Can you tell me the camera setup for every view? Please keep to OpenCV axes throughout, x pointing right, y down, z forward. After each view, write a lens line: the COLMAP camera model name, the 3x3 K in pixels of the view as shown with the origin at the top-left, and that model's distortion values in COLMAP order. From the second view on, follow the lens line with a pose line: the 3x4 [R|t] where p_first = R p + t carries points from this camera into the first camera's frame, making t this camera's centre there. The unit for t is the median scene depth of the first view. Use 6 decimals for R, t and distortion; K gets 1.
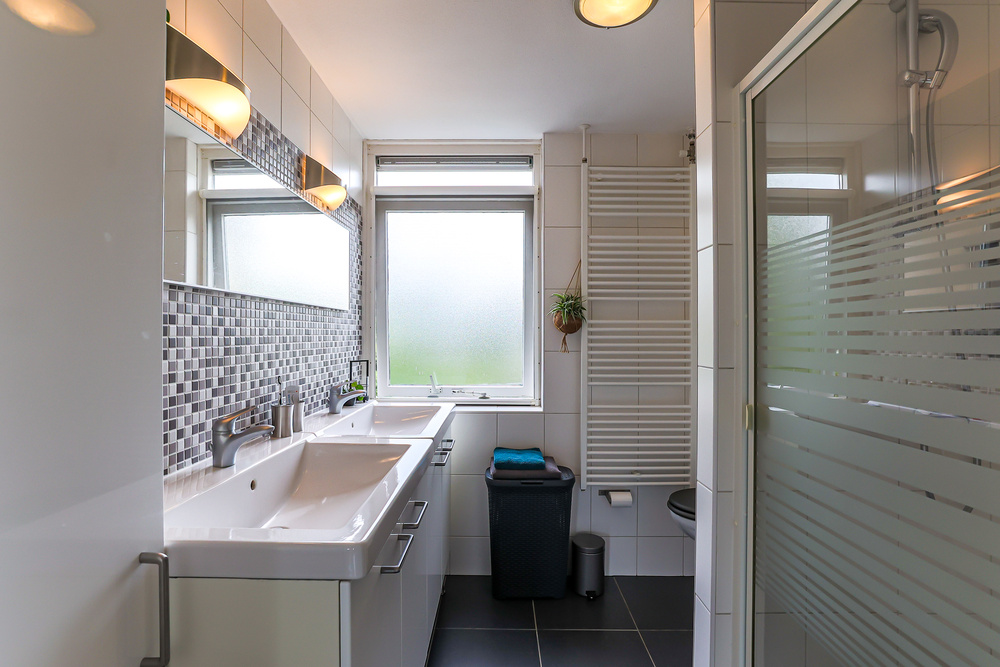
lens RADIAL K [[469.8, 0, 497.4], [0, 469.8, 333.4], [0, 0, 1]] dist [-0.026692, -0.000557]
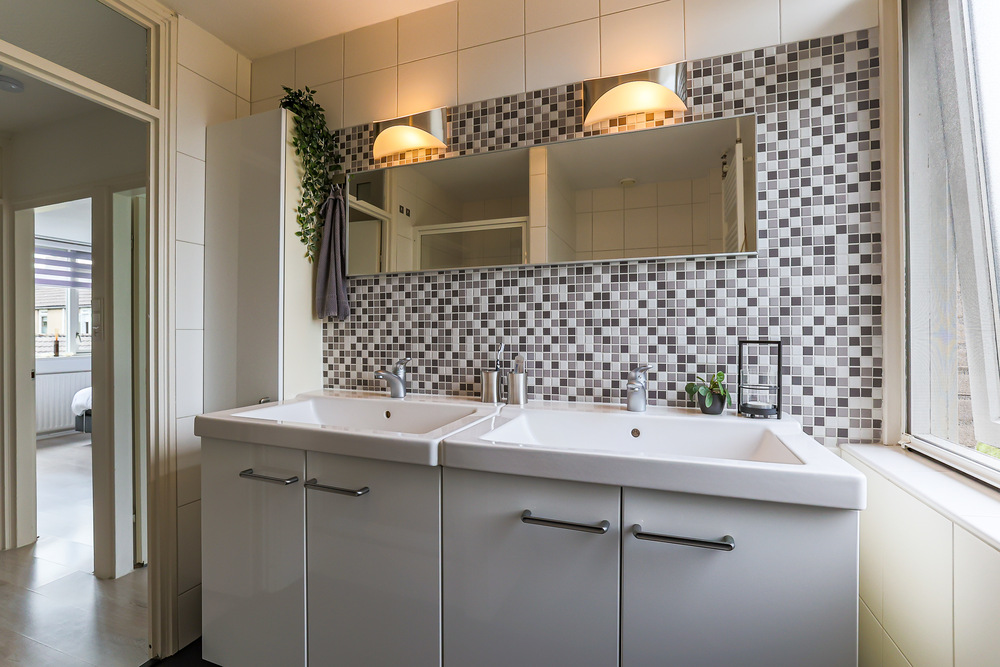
lens RADIAL K [[469.8, 0, 494.1], [0, 469.8, 334.7], [0, 0, 1]] dist [-0.026692, -0.000557]
pose [[-0.348909, 0.008223, -0.937121, 0.602436], [0.006586, 0.999958, 0.006322, 0.084363], [0.937134, -0.003966, -0.348948, 1.671148]]
